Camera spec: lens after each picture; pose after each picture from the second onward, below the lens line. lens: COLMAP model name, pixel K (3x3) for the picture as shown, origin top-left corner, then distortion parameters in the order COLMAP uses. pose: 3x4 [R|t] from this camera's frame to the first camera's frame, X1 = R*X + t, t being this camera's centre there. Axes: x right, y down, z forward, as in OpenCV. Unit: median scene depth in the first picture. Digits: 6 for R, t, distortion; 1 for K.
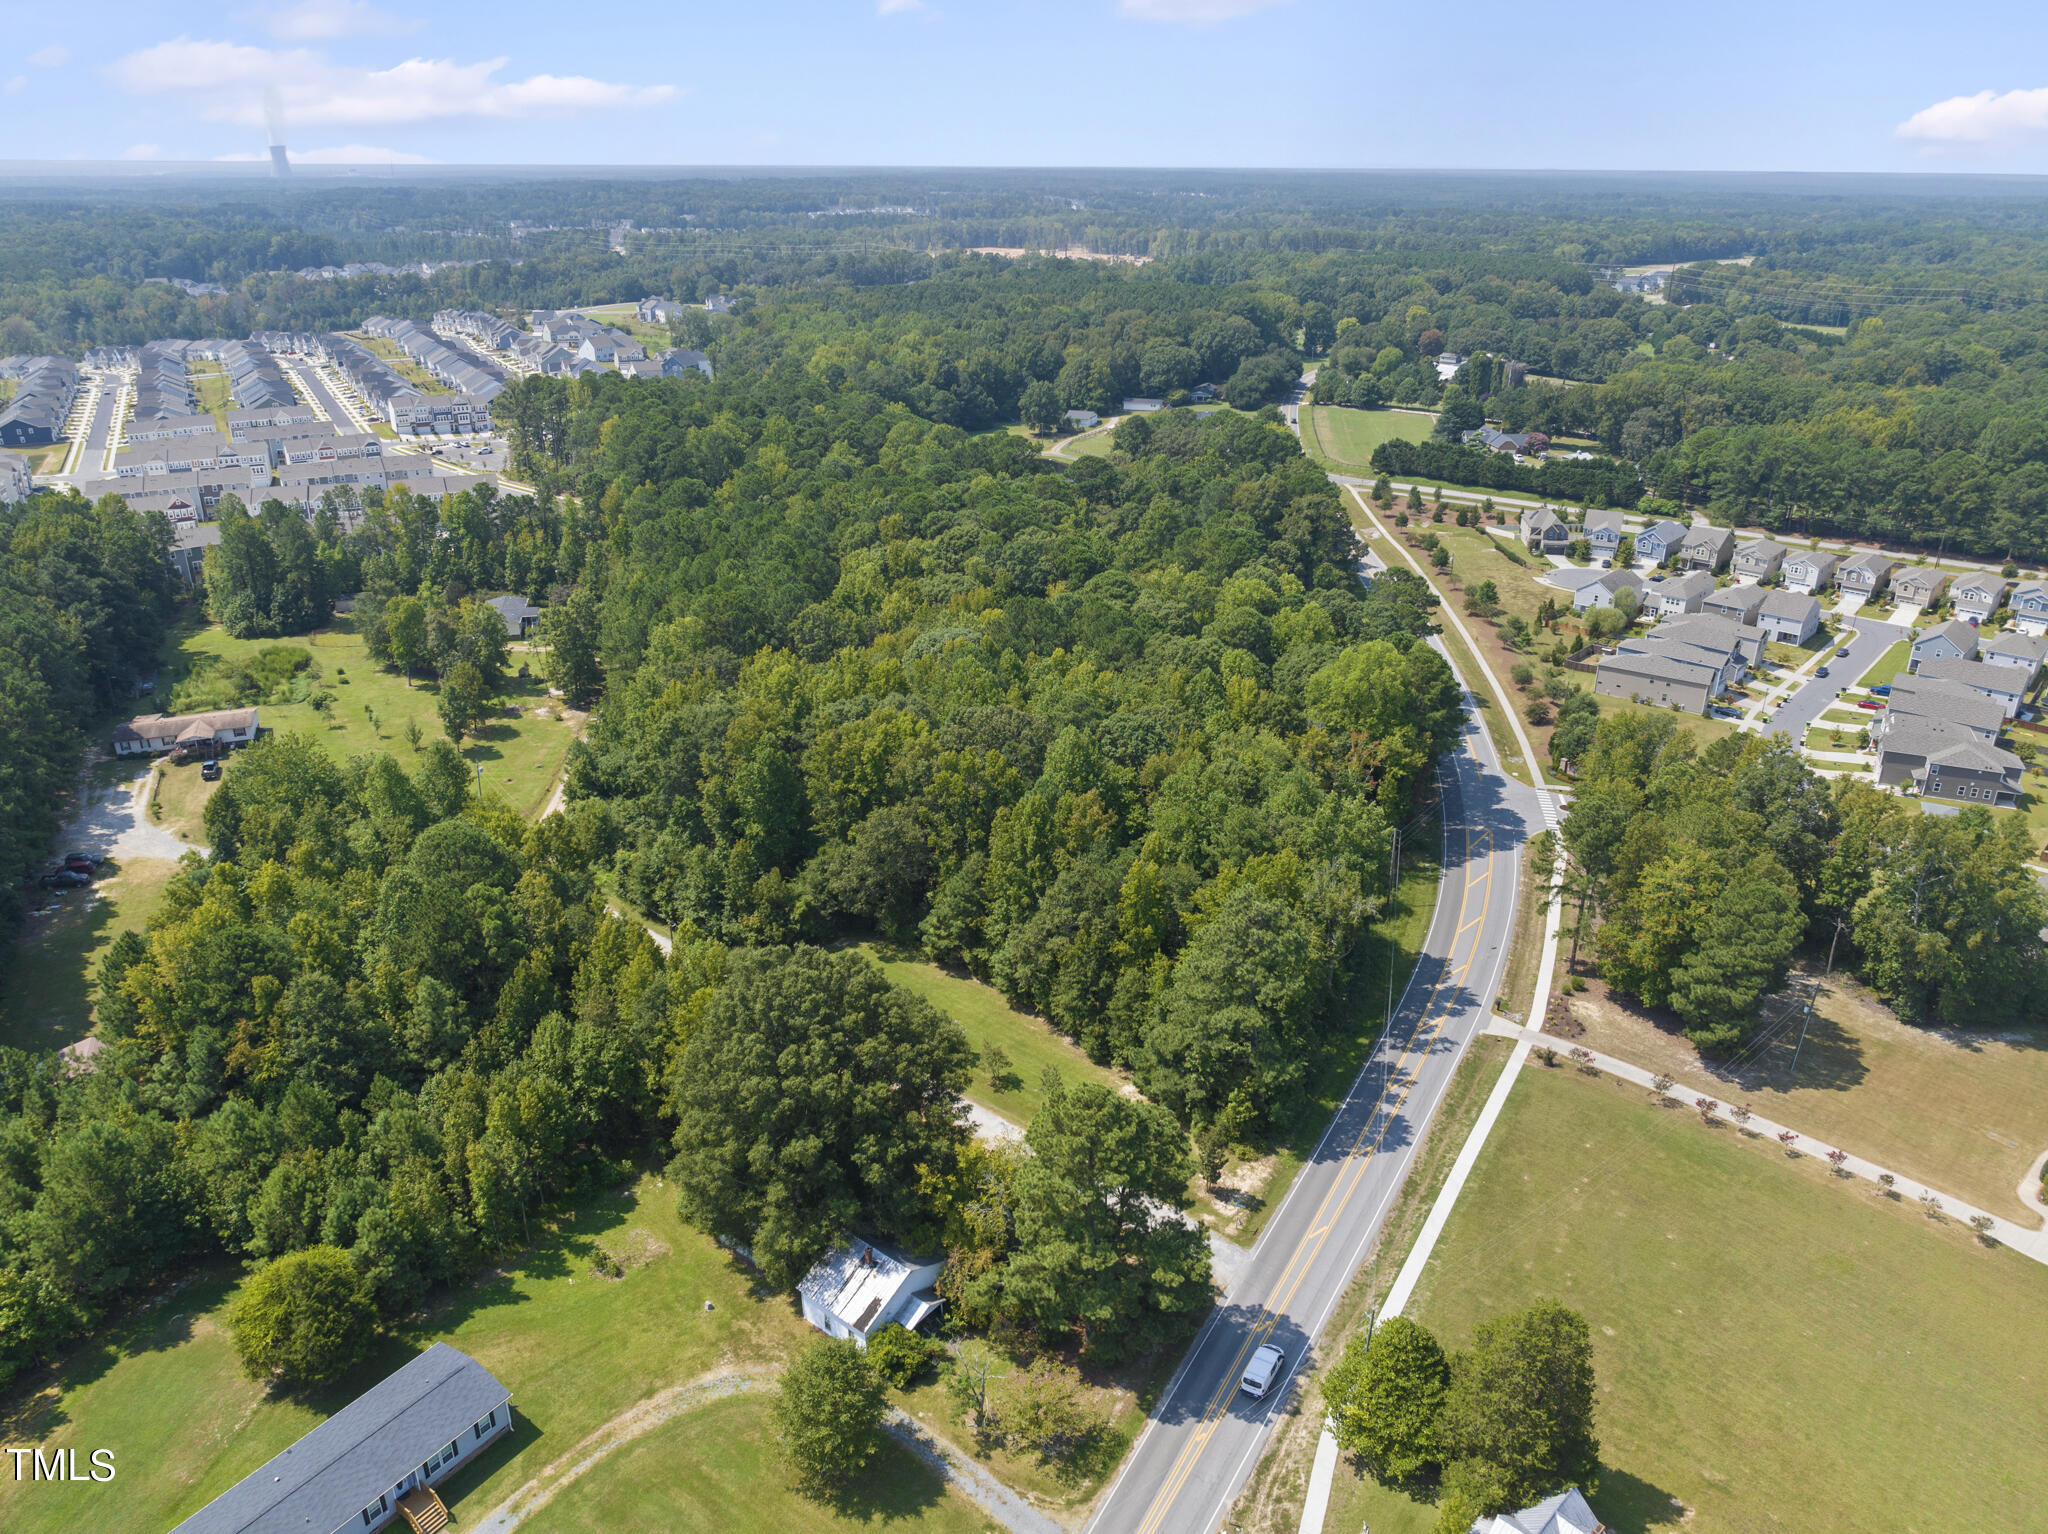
lens RADIAL K [[1438.3, 0, 1032.3], [0, 1438.3, 761.1], [0, 0, 1]] dist [-0.039518, 0.006039]
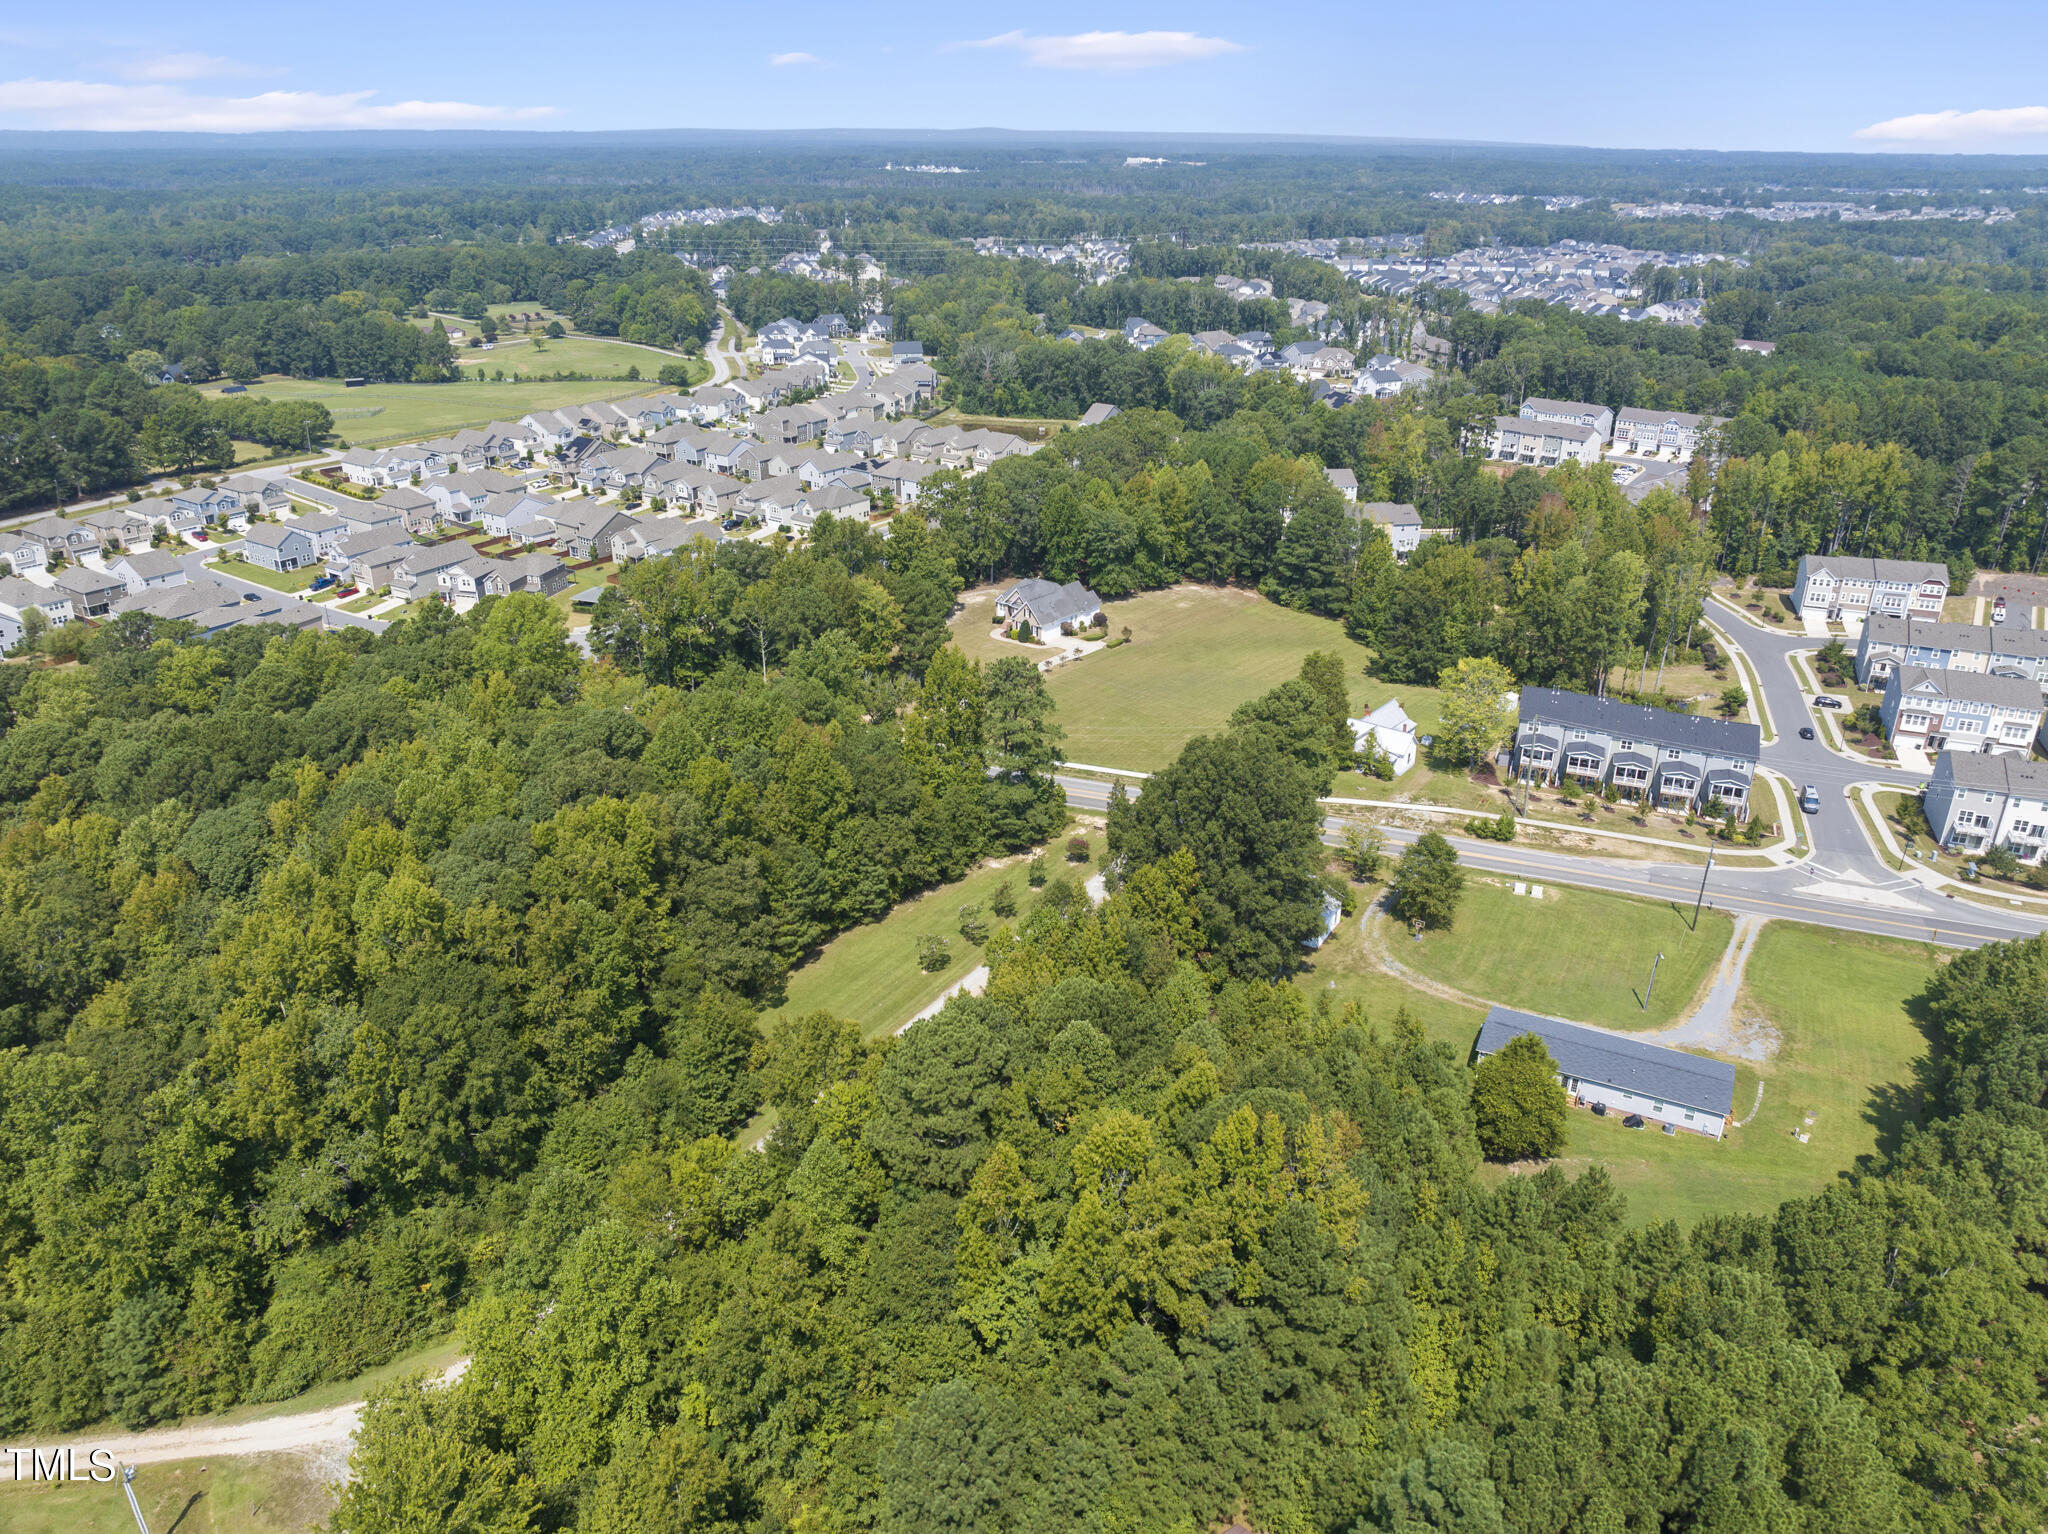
lens RADIAL K [[1443.4, 0, 1031.3], [0, 1443.4, 751.0], [0, 0, 1]] dist [-0.039439, 0.001956]
pose [[-0.132634, -0.400858, 0.906488, -0.983553], [0.380485, 0.823907, 0.420011, -0.352070], [-0.915226, 0.400613, 0.043243, 0.825924]]
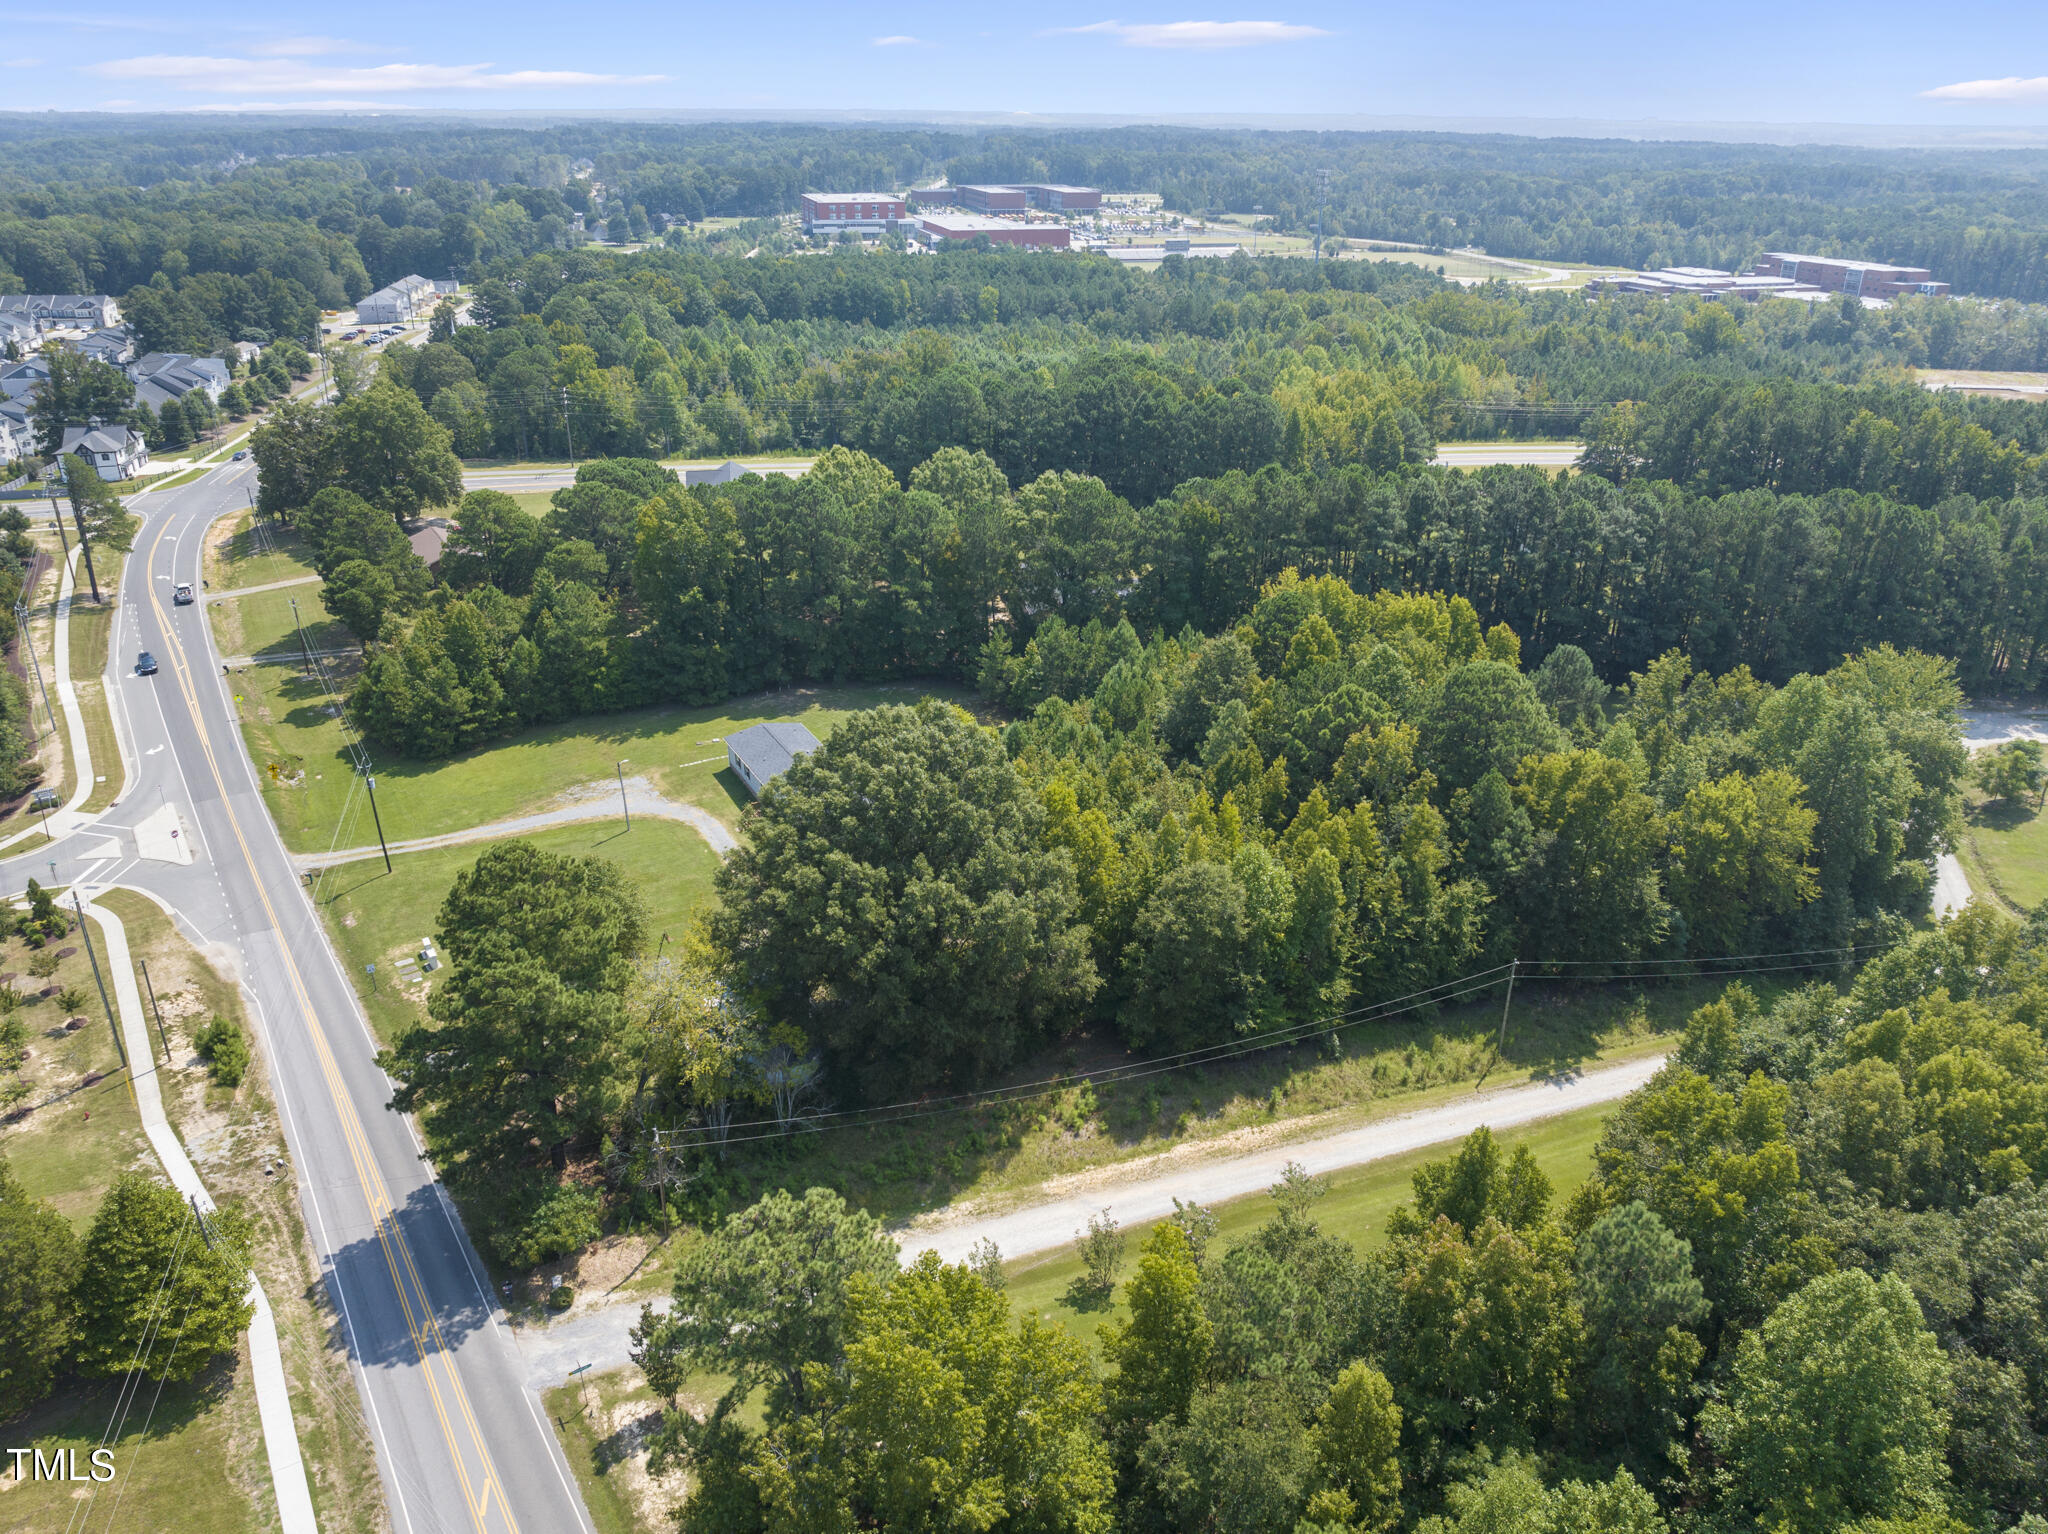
lens RADIAL K [[1443.4, 0, 1031.3], [0, 1443.4, 751.0], [0, 0, 1]] dist [-0.039439, 0.001956]
pose [[-0.453230, 0.356281, -0.817096, 0.380817], [-0.357012, 0.767367, 0.532626, -0.246832], [0.816777, 0.533116, -0.220597, 0.934858]]
